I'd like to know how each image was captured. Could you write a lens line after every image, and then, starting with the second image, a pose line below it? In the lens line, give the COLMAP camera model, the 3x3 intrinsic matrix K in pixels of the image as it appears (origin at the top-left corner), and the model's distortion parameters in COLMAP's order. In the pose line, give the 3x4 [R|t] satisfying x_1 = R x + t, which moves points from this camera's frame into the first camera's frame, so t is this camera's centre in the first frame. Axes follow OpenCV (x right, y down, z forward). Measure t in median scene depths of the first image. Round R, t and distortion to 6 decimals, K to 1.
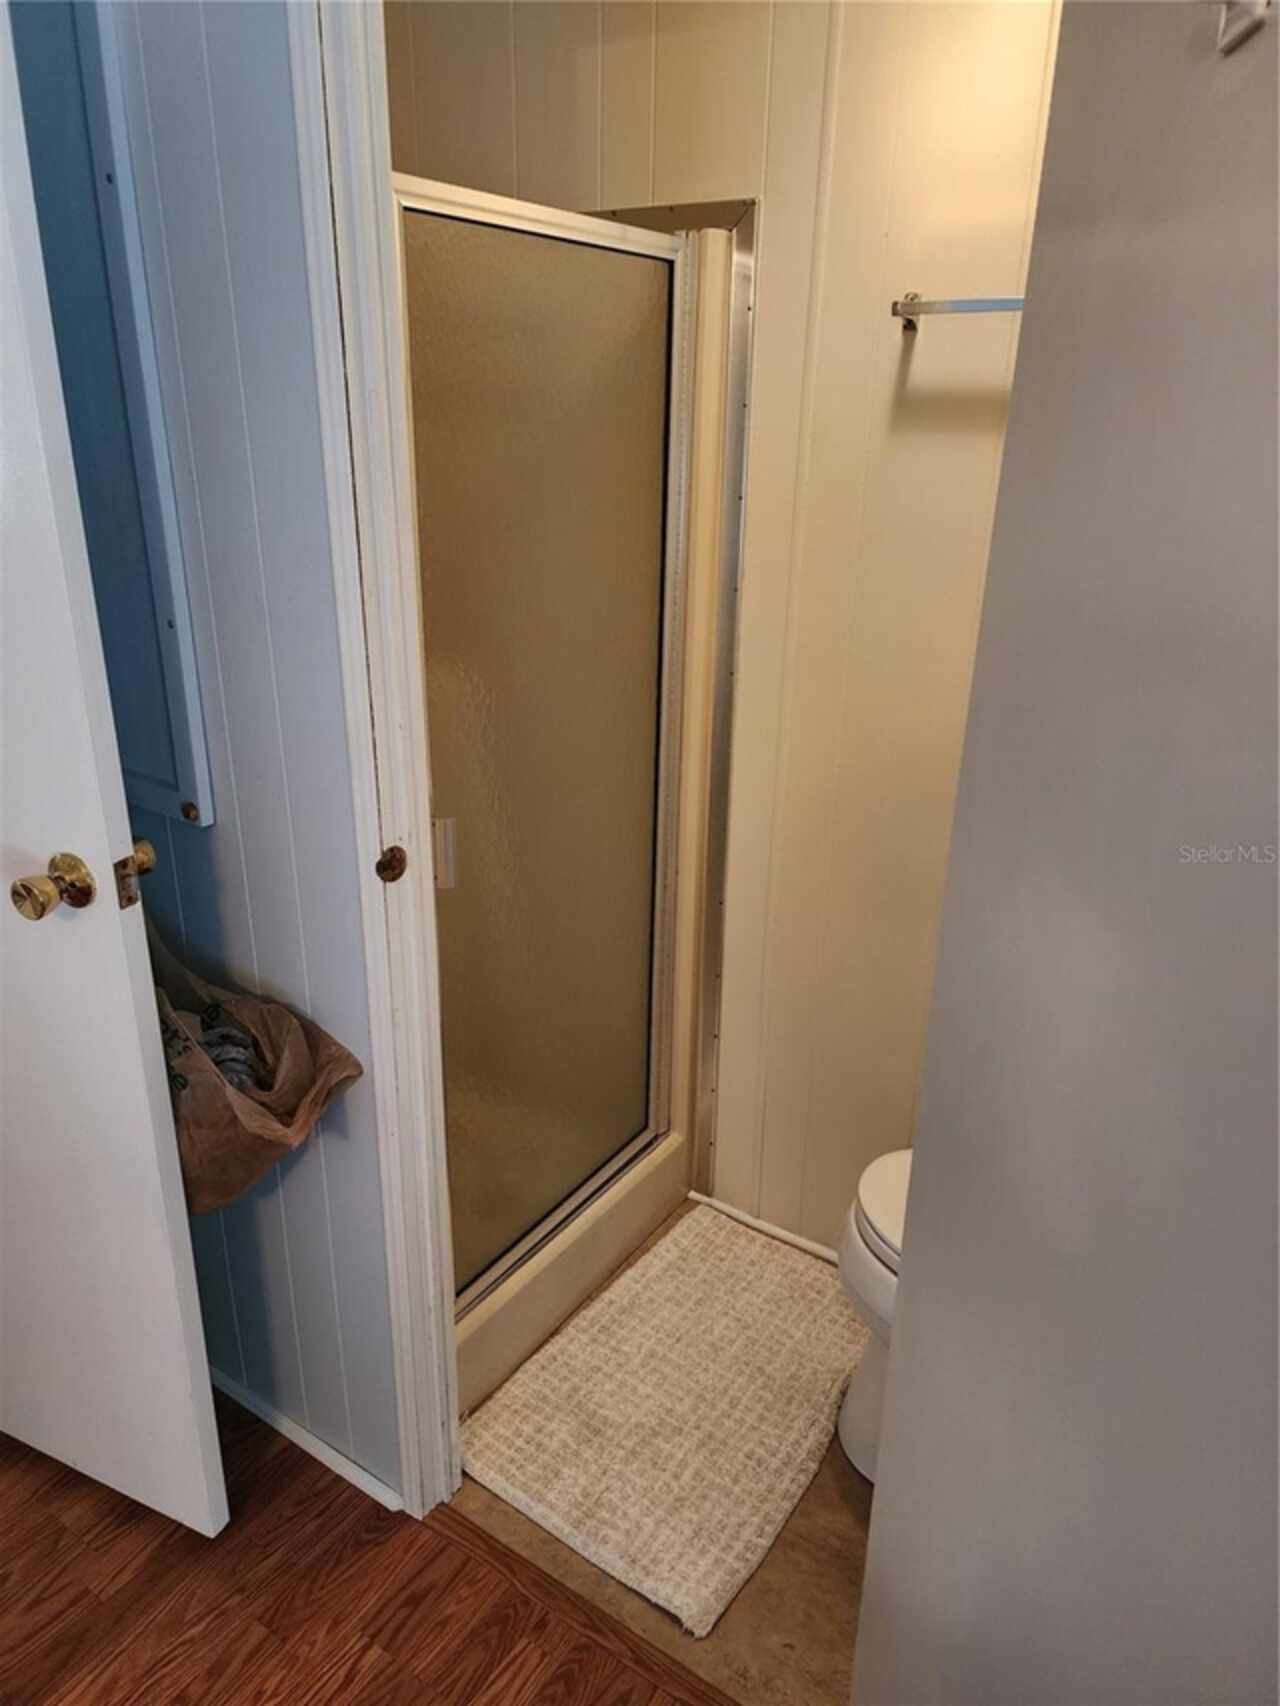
lens RADIAL K [[1155.8, 0, 635.5], [0, 1155.8, 855.3], [0, 0, 1]] dist [0.053868, -0.047879]
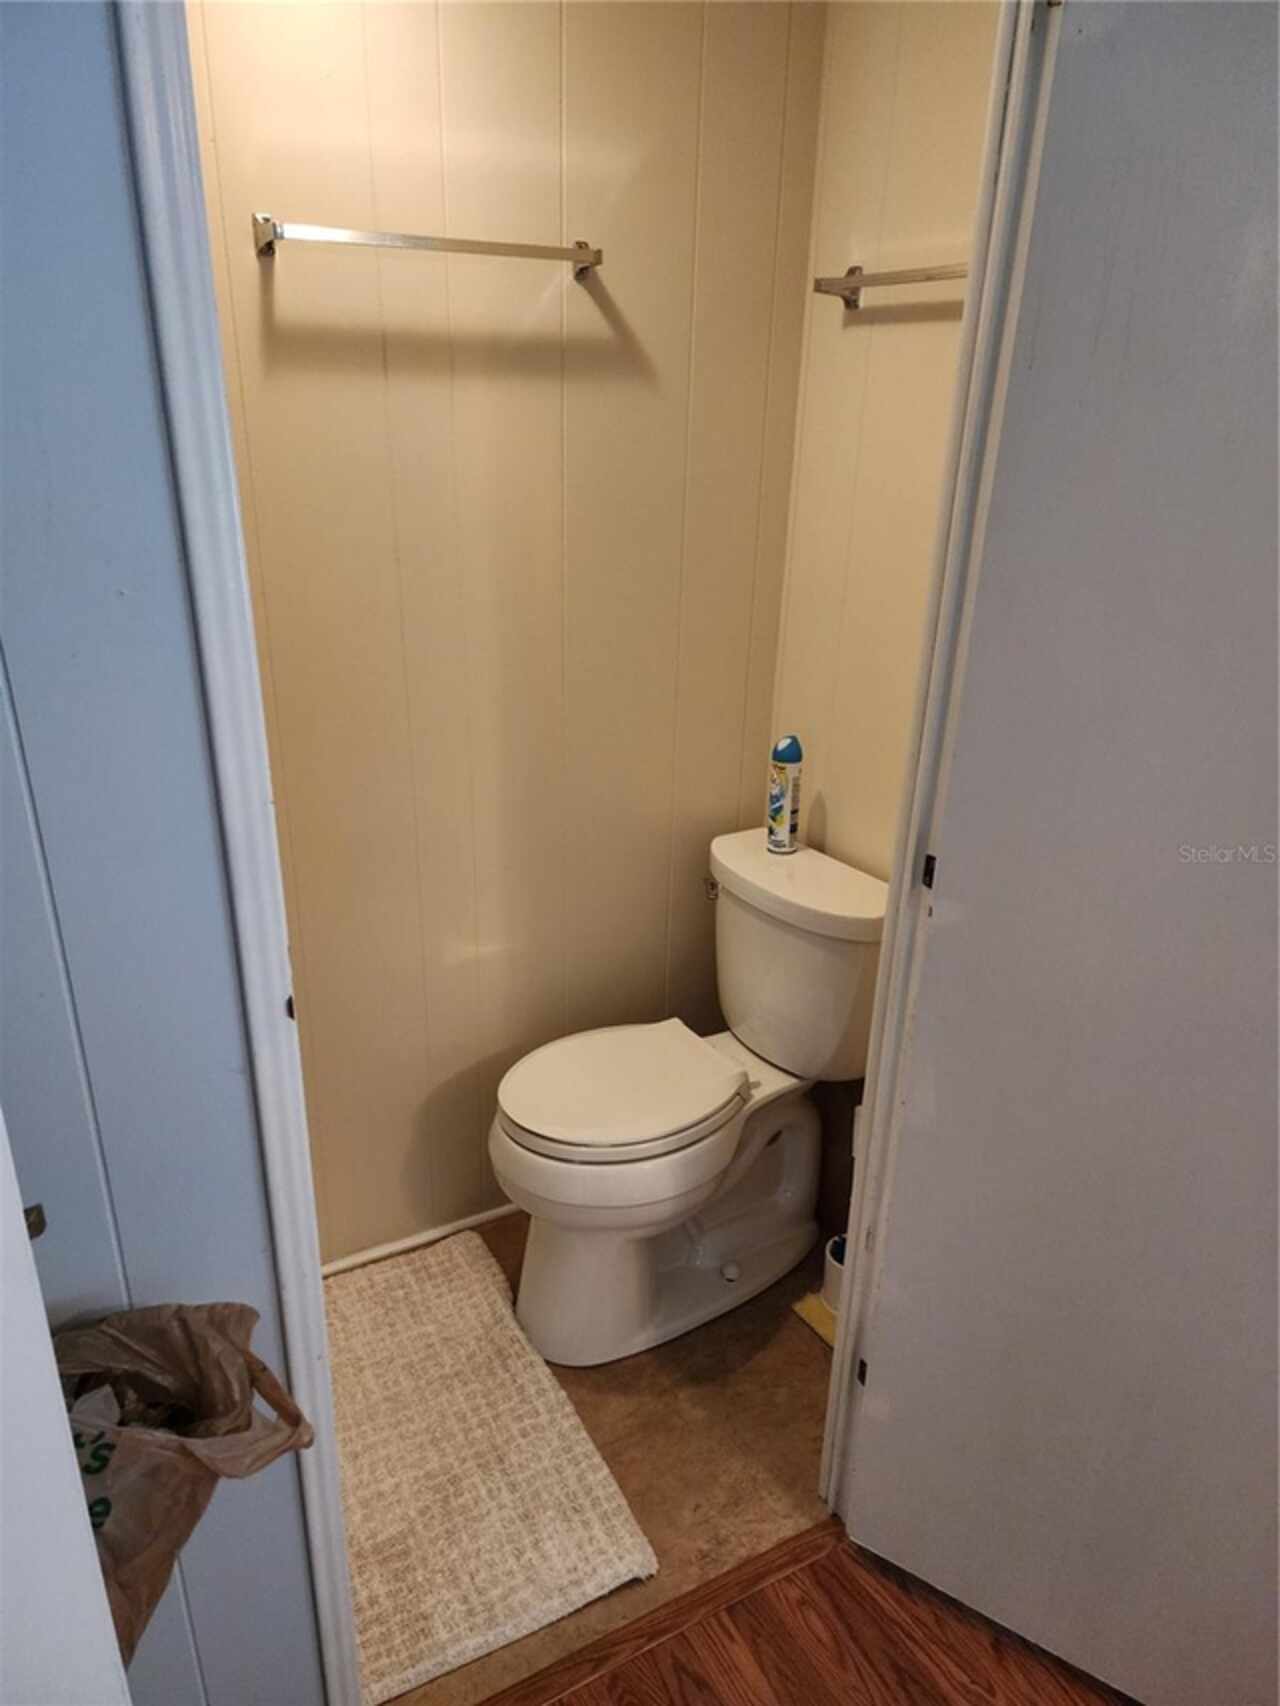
lens RADIAL K [[1155.8, 0, 631.6], [0, 1155.8, 869.7], [0, 0, 1]] dist [0.053868, -0.047879]
pose [[0.457275, -0.353886, 0.815882, -0.519582], [0.313108, 0.922741, 0.224749, -0.122942], [-0.832384, 0.152687, 0.532751, 0.344884]]
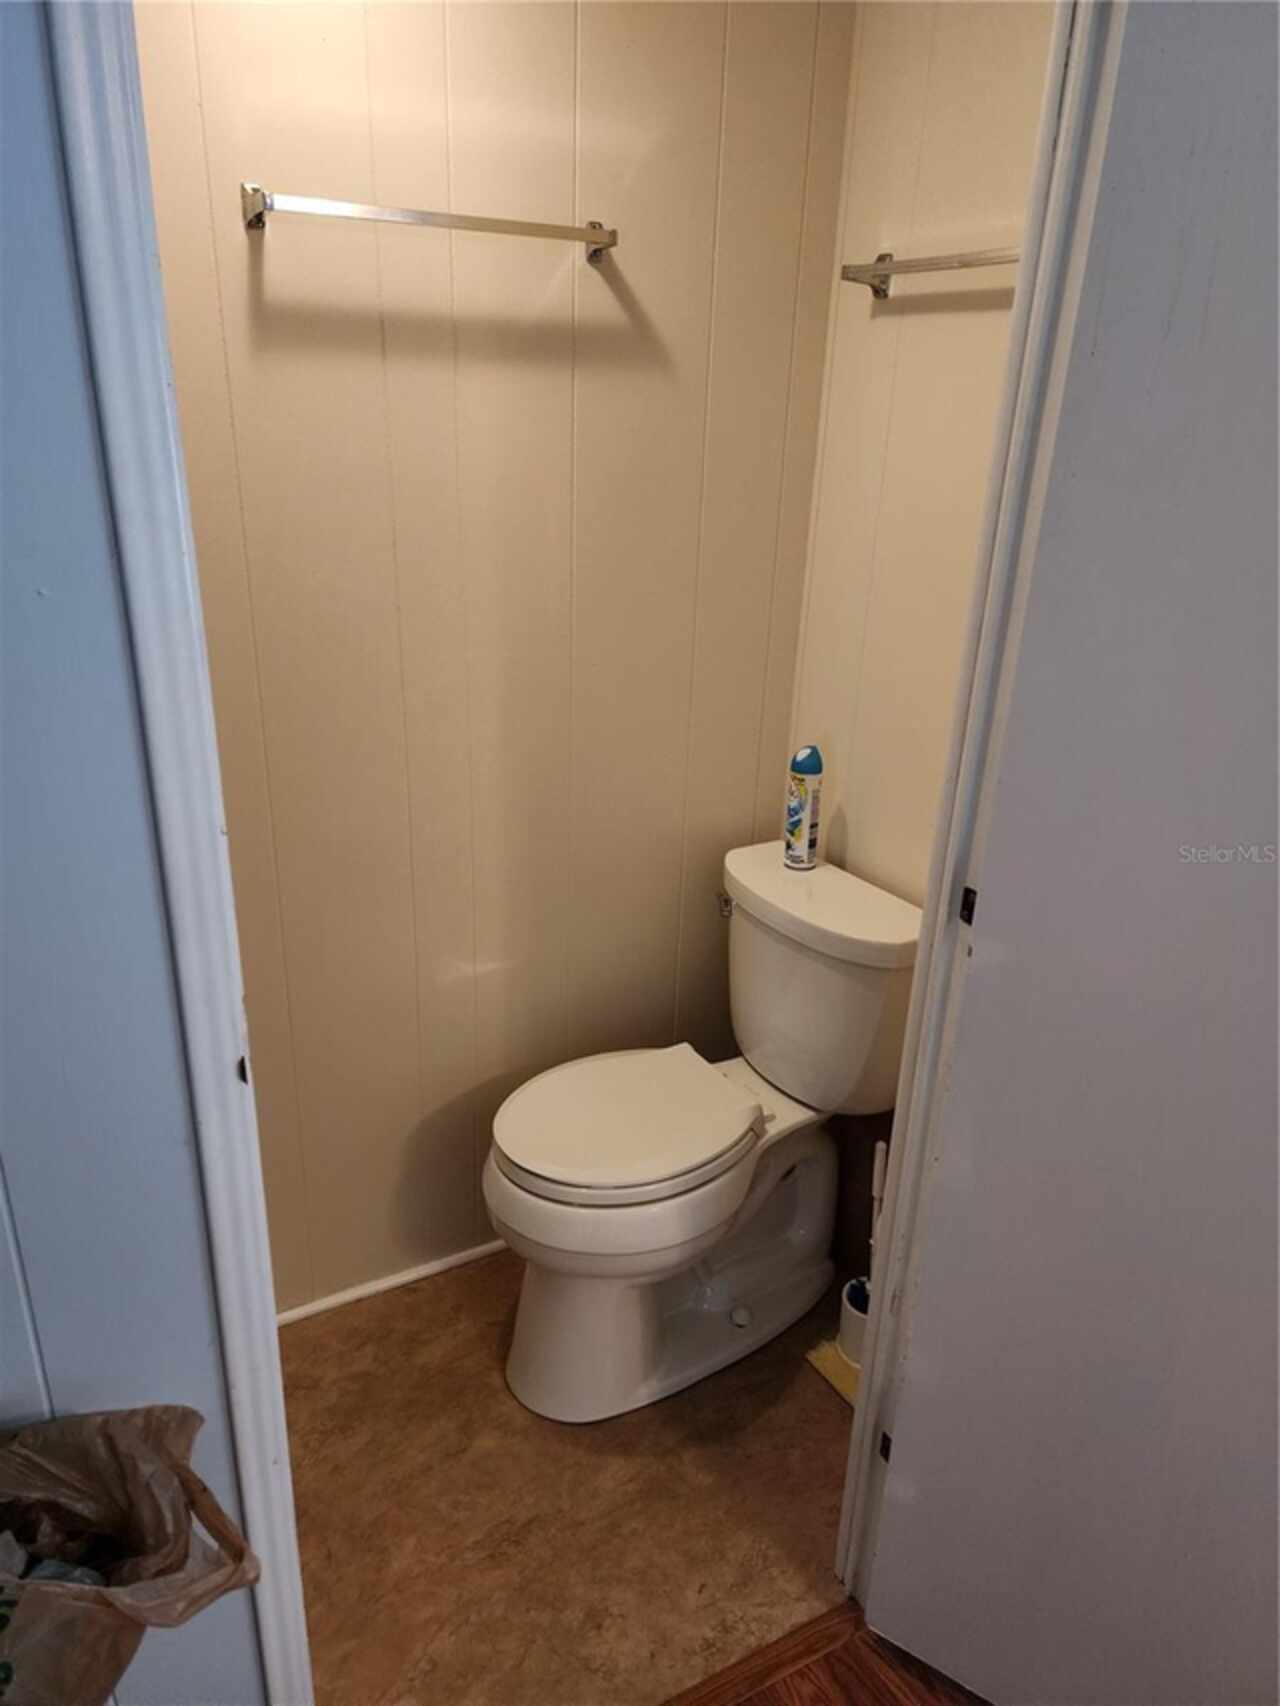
lens RADIAL K [[1155.8, 0, 645.0], [0, 1155.8, 840.4], [0, 0, 1]] dist [0.053868, -0.047879]
pose [[0.458911, -0.331230, 0.824431, -0.455971], [0.300231, 0.931139, 0.206982, -0.126466], [-0.836219, 0.152533, 0.526756, 0.378190]]
